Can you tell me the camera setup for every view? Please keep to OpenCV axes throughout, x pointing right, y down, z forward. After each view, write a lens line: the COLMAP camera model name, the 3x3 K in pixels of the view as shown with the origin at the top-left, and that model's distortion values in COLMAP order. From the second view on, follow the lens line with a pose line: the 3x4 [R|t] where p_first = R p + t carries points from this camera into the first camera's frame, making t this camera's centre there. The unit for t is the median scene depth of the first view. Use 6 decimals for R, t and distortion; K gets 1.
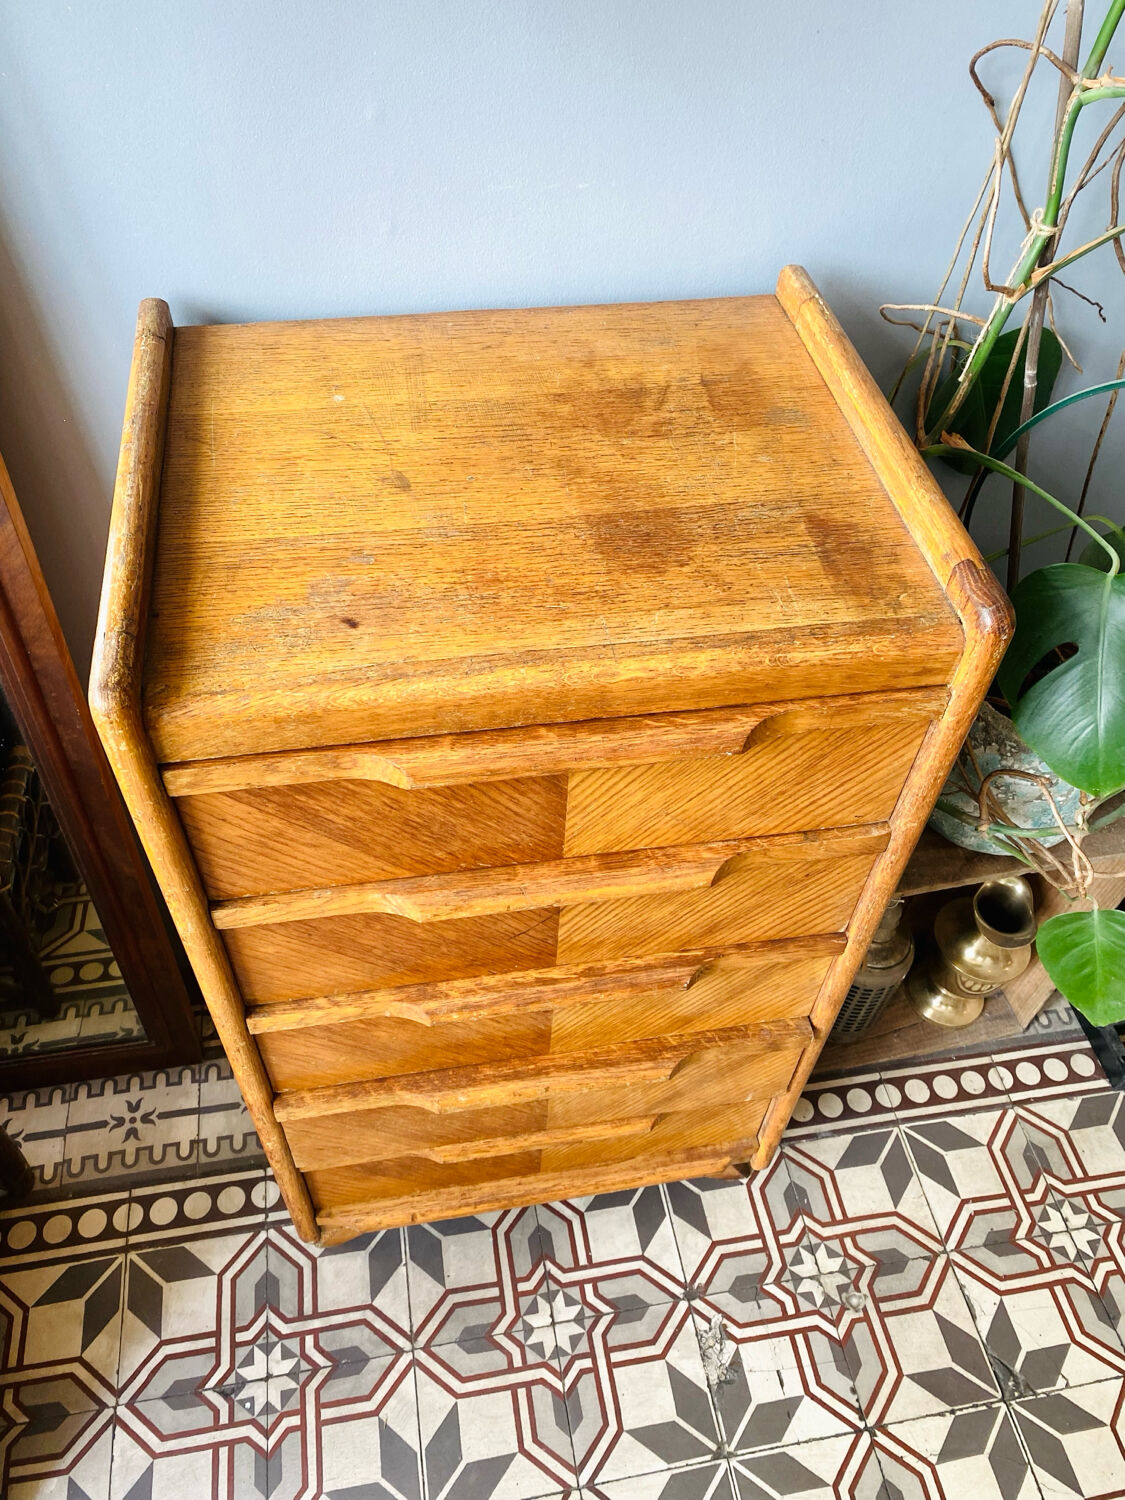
lens RADIAL K [[1149.2, 0, 560.8], [0, 1149.2, 753.3], [0, 0, 1]] dist [0.020221, -0.005285]
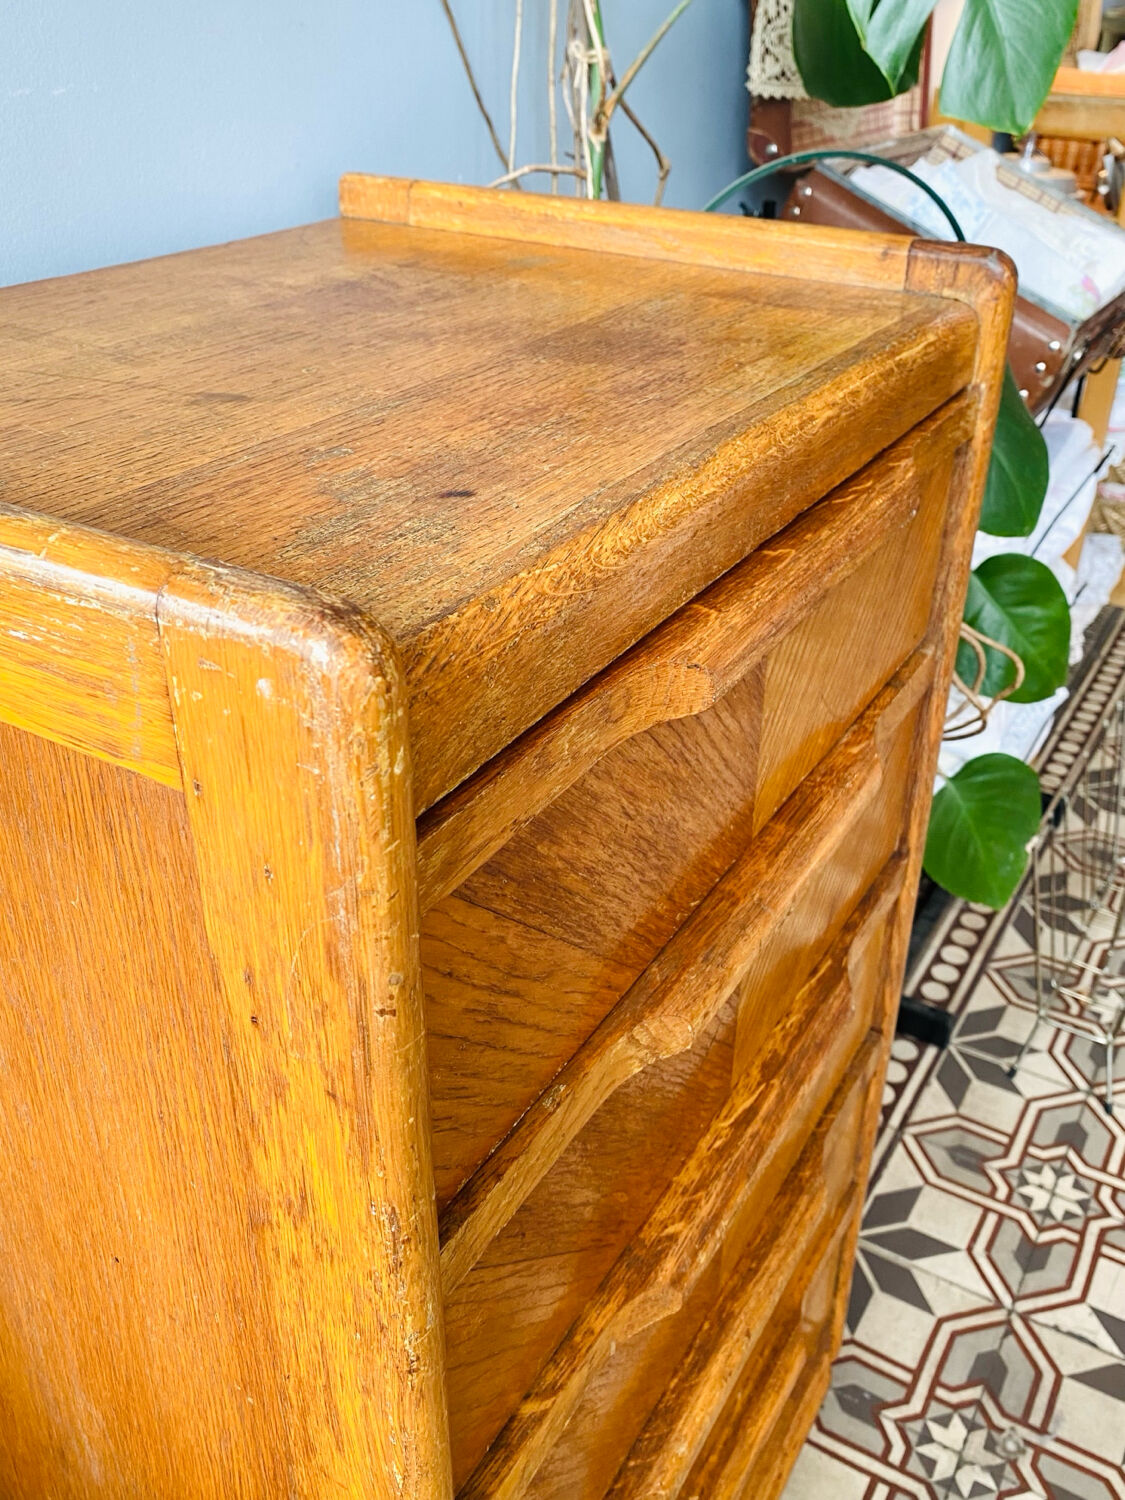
lens RADIAL K [[1380.8, 0, 586.9], [0, 1380.8, 700.4], [0, 0, 1]] dist [0.019835, 0.000000]
pose [[0.642664, -0.386137, 0.661726, -0.323677], [0.583682, 0.806239, -0.096404, 0.031546], [-0.496284, 0.448193, 0.743522, 0.293311]]
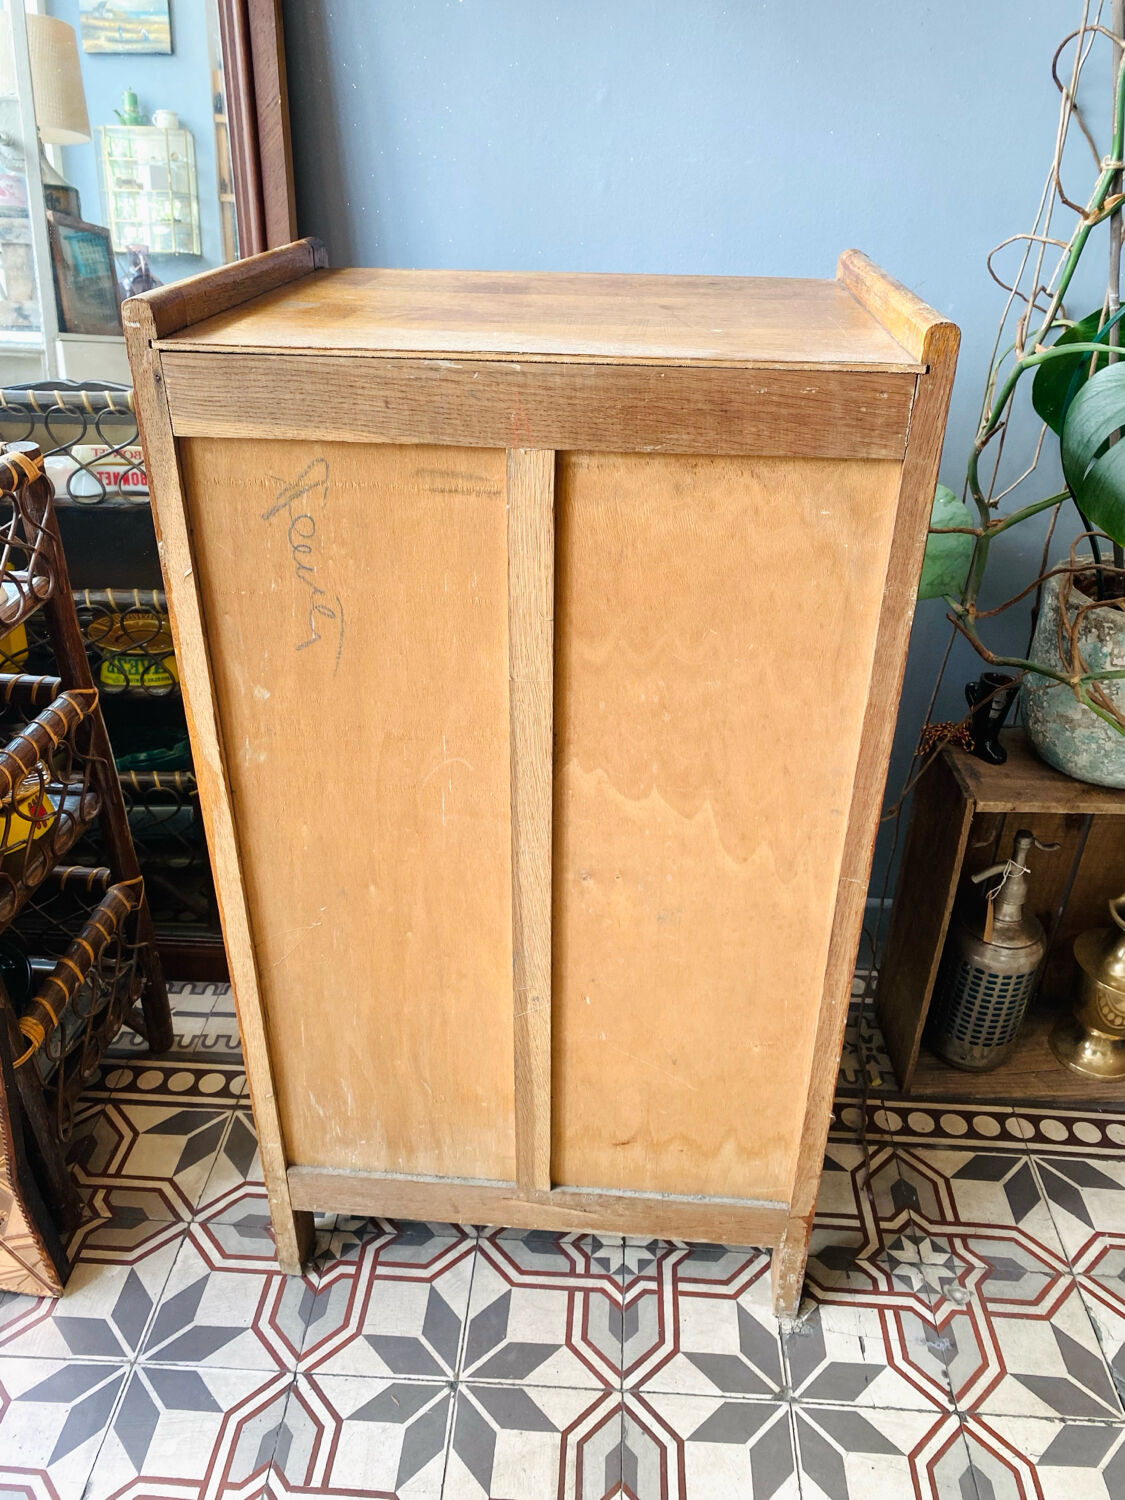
lens RADIAL K [[1149.2, 0, 565.0], [0, 1149.2, 743.0], [0, 0, 1]] dist [0.020221, -0.005285]
pose [[0.973028, 0.096866, -0.209364, 0.107801], [-0.161591, 0.933906, -0.318916, 0.427482], [0.164634, 0.344145, 0.924370, -0.033834]]
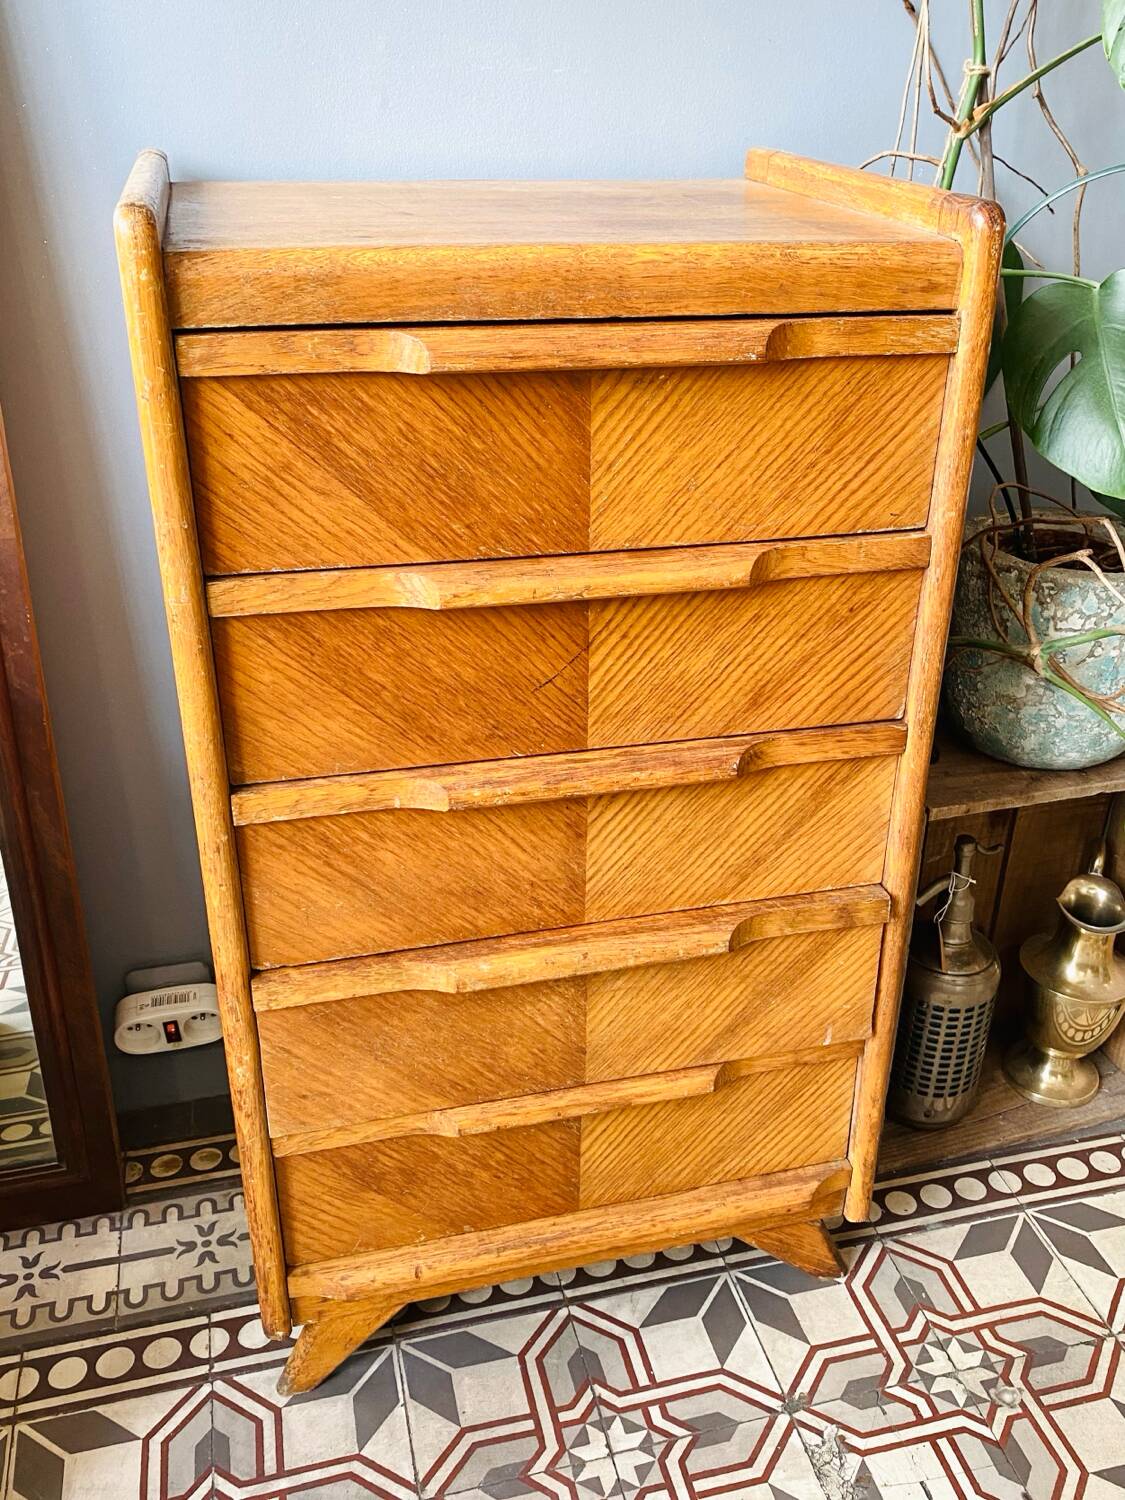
lens RADIAL K [[1380.8, 0, 626.1], [0, 1380.8, 748.5], [0, 0, 1]] dist [0.019835, 0.000000]
pose [[0.995142, -0.057091, 0.080209, -0.043019], [0.083209, 0.923170, -0.375278, 0.421155], [-0.052621, 0.380129, 0.923435, 0.017927]]
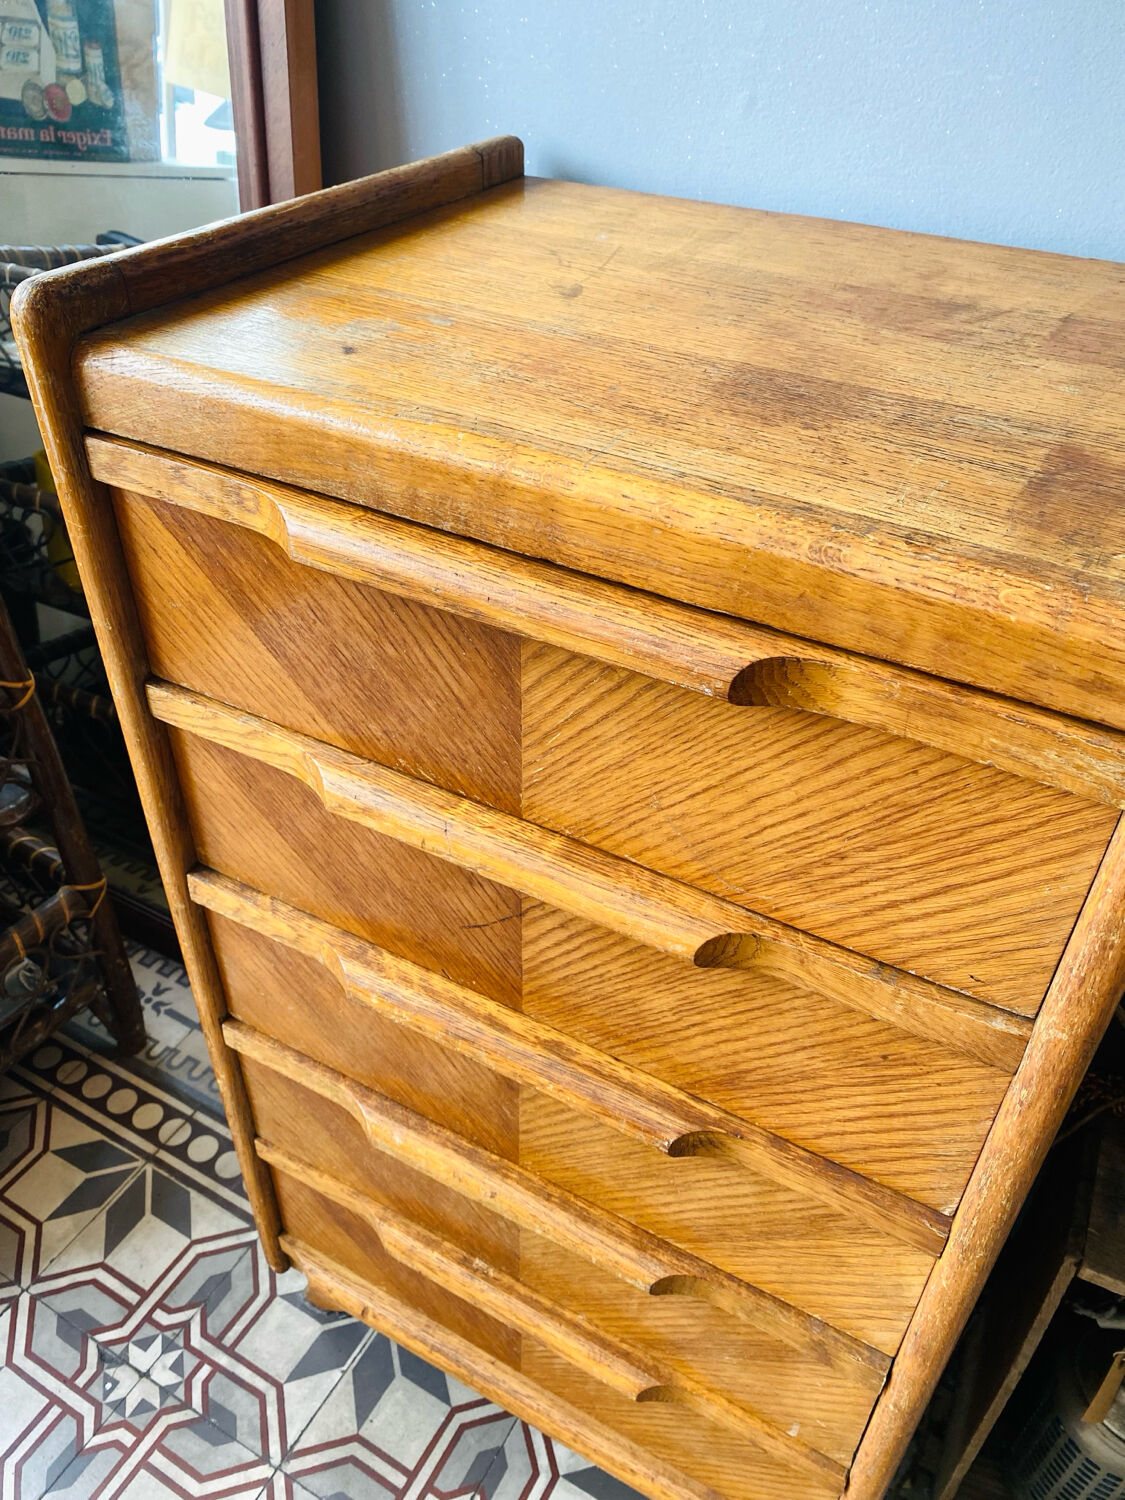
lens RADIAL K [[1149.2, 0, 560.0], [0, 1149.2, 742.2], [0, 0, 1]] dist [0.020221, -0.005285]
pose [[0.775863, 0.369989, -0.511024, 0.226746], [-0.473485, 0.876781, -0.084066, 0.062860], [0.416952, 0.307186, 0.855446, 0.257565]]
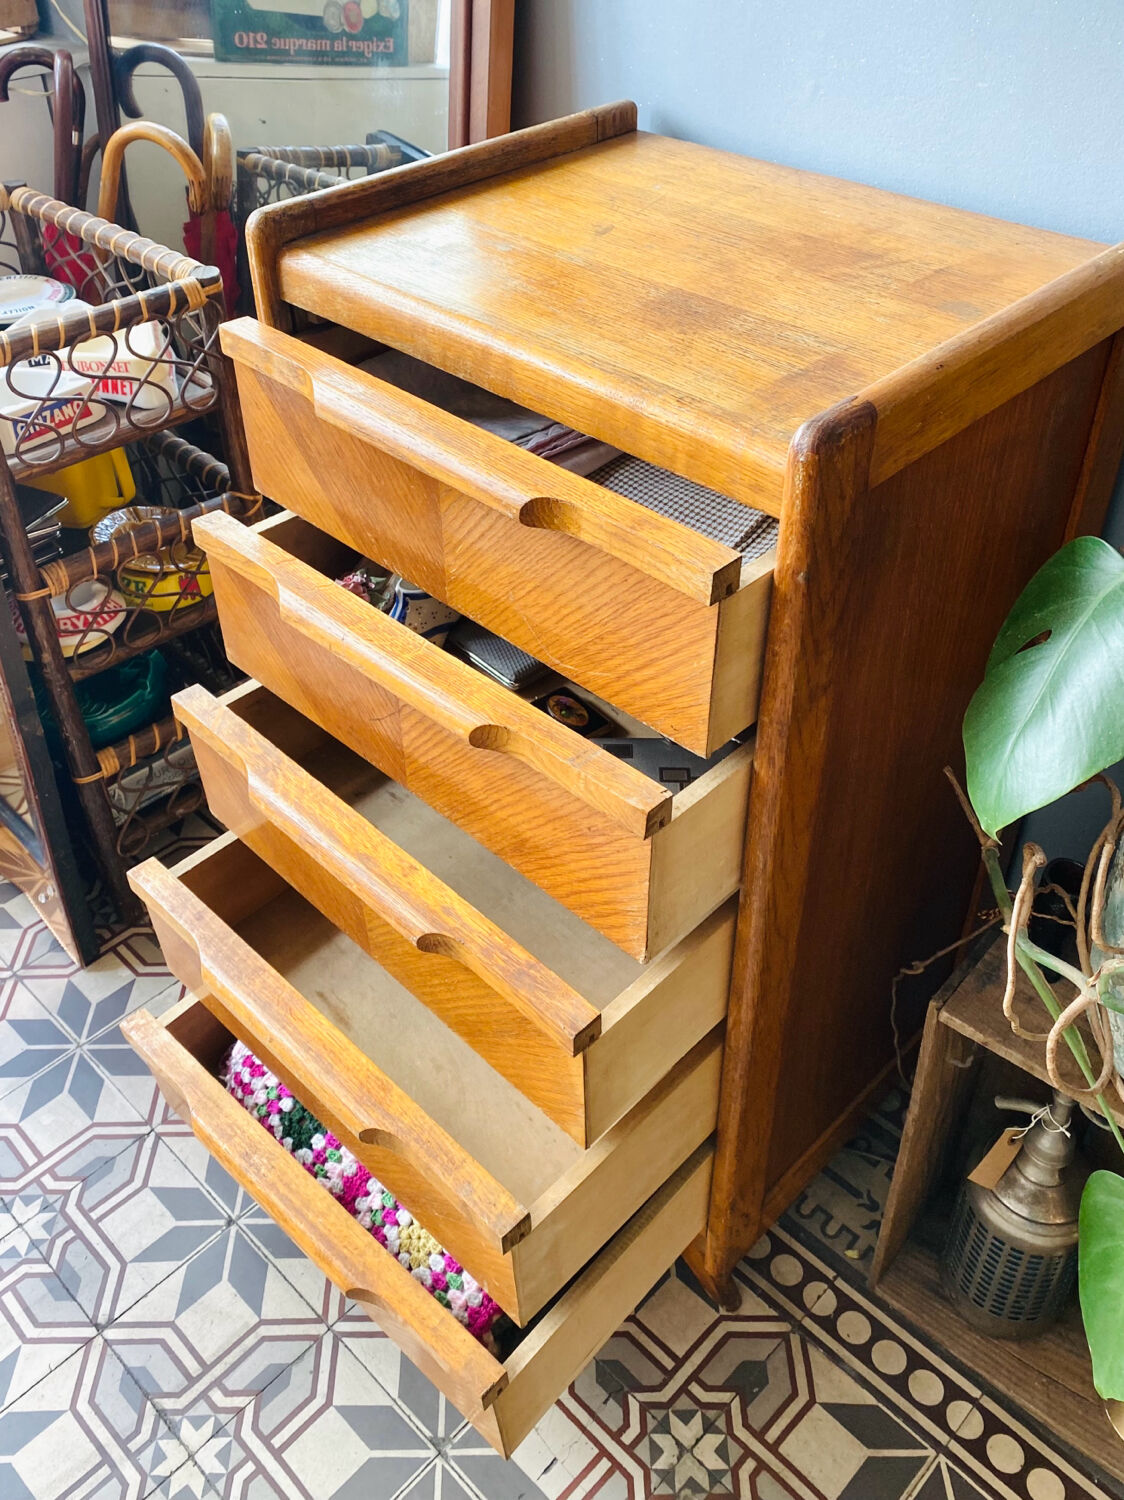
lens RADIAL K [[1314.2, 0, 530.7], [0, 1314.2, 668.4], [0, 0, 1]] dist [0.015470, 0.009701]
pose [[0.572111, 0.459624, -0.679289, 0.553547], [-0.592693, 0.804173, 0.044946, 0.058800], [0.566925, 0.376896, 0.732493, 0.104410]]
